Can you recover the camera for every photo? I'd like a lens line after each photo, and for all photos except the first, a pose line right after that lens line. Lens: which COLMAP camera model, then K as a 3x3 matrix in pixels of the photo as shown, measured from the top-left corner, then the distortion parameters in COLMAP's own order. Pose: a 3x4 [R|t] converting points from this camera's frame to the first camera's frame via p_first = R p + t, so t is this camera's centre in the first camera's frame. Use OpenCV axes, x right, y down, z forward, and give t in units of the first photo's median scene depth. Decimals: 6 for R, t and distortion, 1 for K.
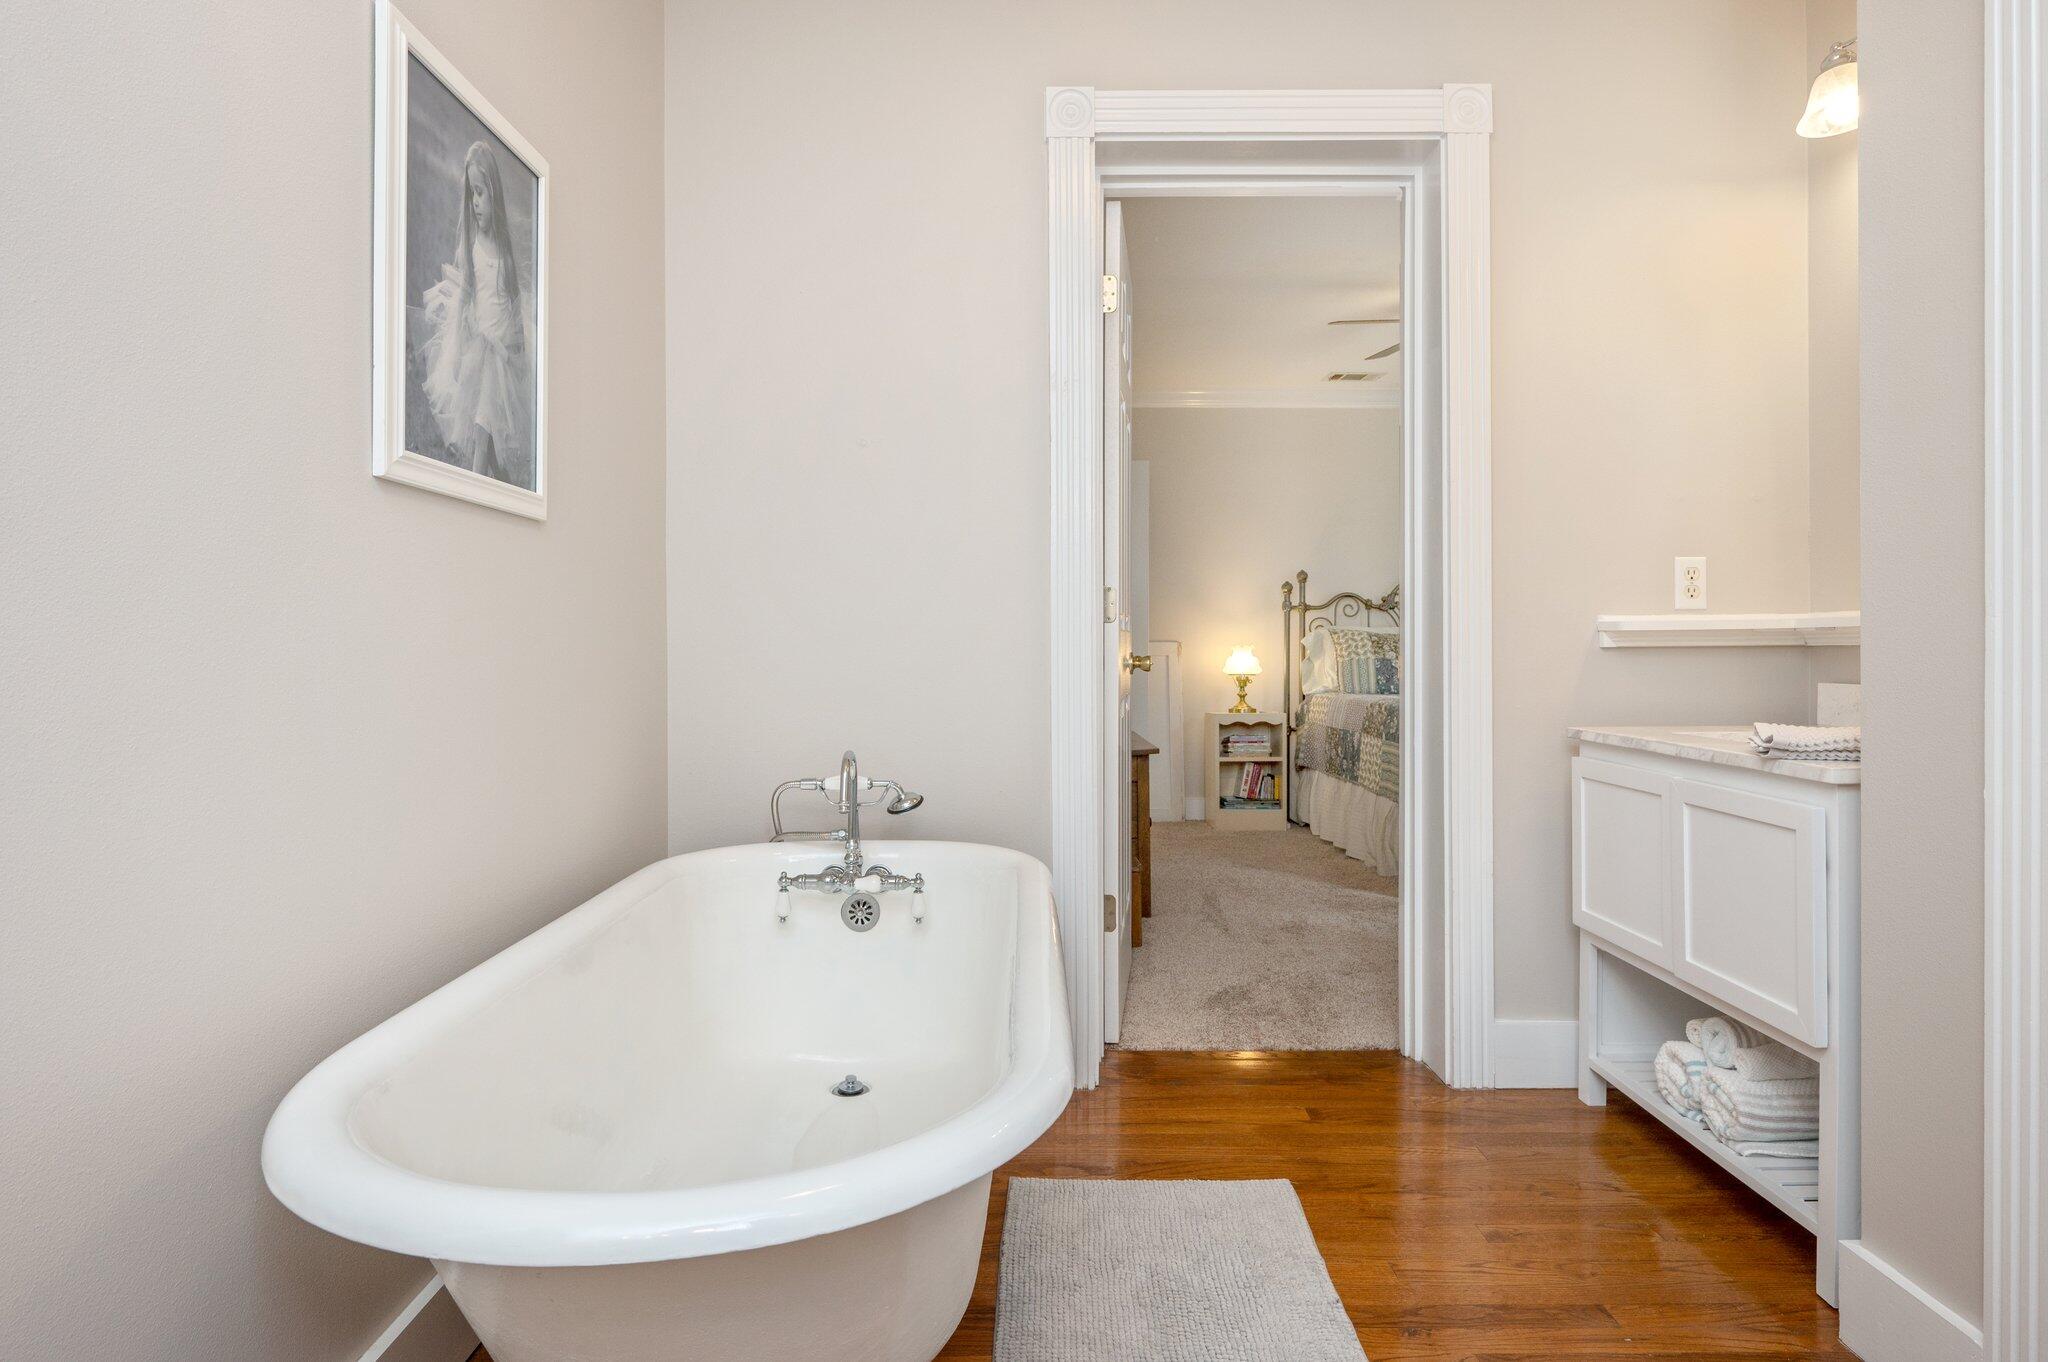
lens RADIAL K [[1127.4, 0, 1024.0], [0, 1127.4, 663.5], [0, 0, 1]] dist [-0.001419, -0.000684]
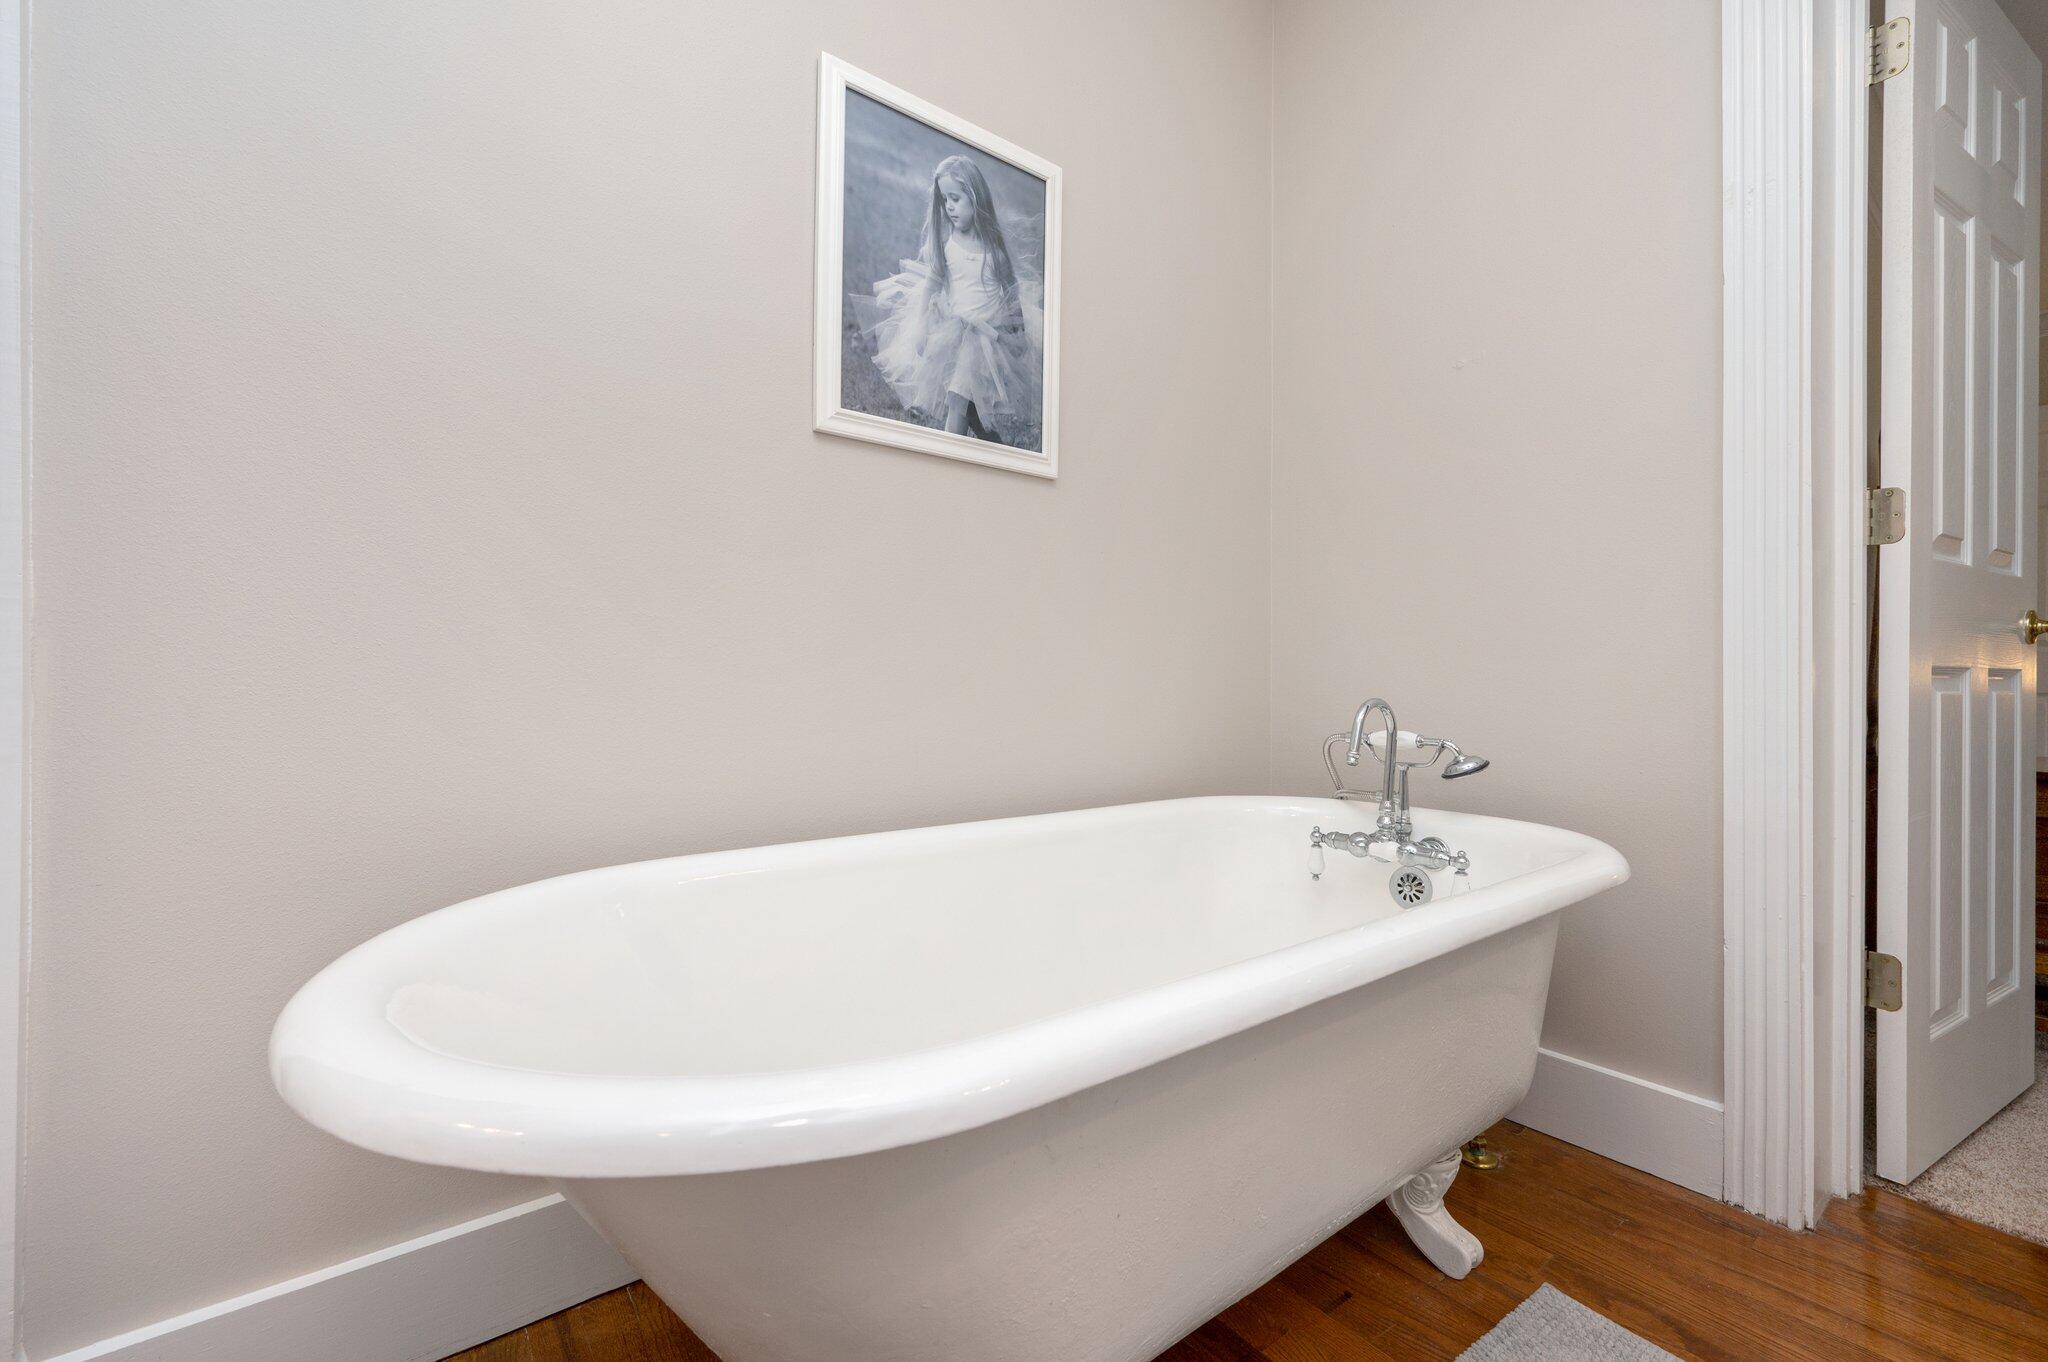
lens RADIAL K [[849.7, 0, 1023.8], [0, 849.7, 683.3], [0, 0, 1]] dist [0.001562, 0.000145]
pose [[0.612420, 0.002604, -0.790528, 0.279224], [-0.016512, 0.999819, -0.009499, 0.105644], [0.790360, 0.018871, 0.612352, 0.513466]]
